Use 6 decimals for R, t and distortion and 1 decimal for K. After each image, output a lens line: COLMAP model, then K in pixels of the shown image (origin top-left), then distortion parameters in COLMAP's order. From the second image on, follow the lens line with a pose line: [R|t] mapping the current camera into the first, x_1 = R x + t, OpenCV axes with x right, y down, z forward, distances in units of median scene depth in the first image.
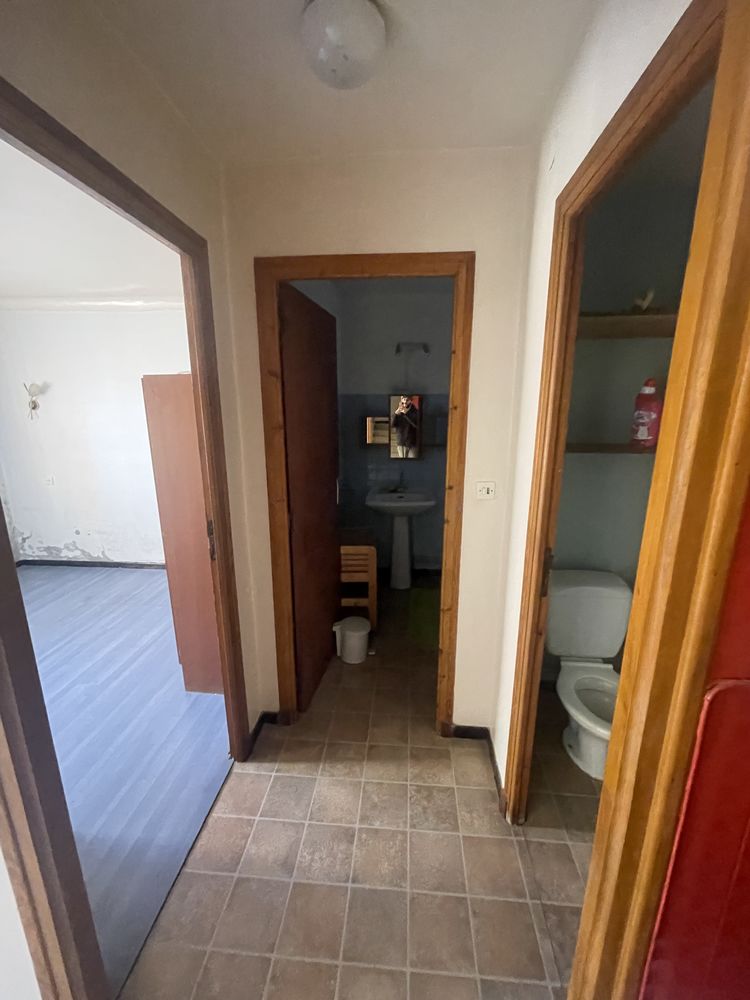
lens RADIAL K [[400.5, 0, 378.0], [0, 400.5, 500.4], [0, 0, 1]] dist [-0.002468, 0.001203]
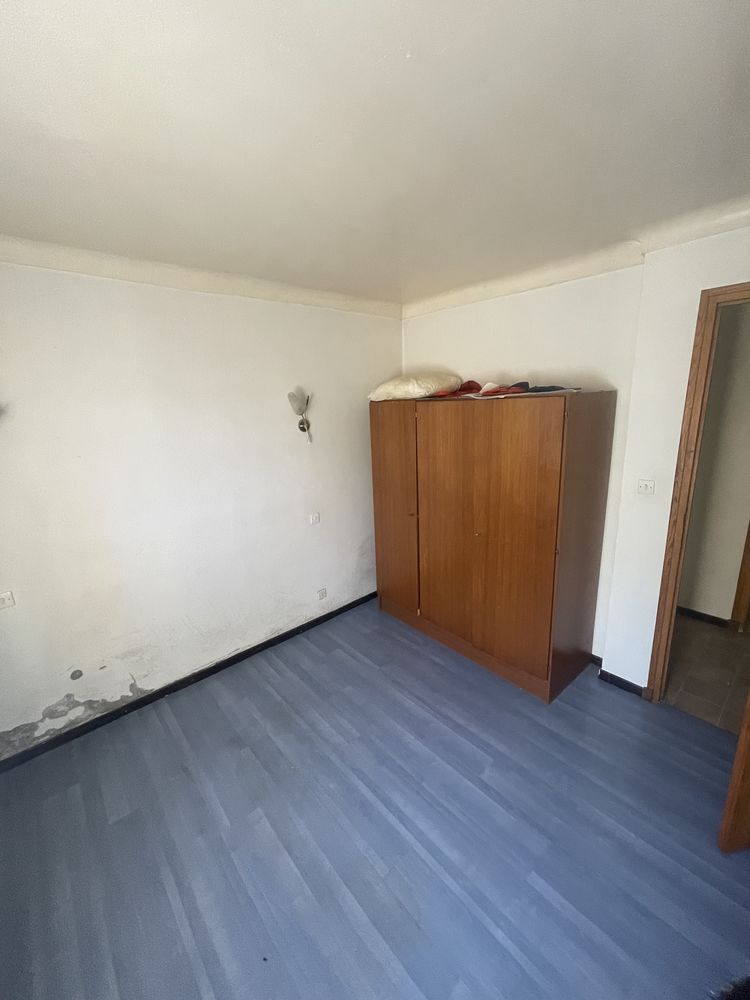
lens RADIAL K [[400.5, 0, 374.5], [0, 400.5, 499.8], [0, 0, 1]] dist [-0.002468, 0.001203]
pose [[0.698558, -0.199186, 0.687271, -0.750408], [0.203110, 0.976165, 0.076469, -0.107361], [-0.686122, 0.086174, 0.722365, 0.285563]]
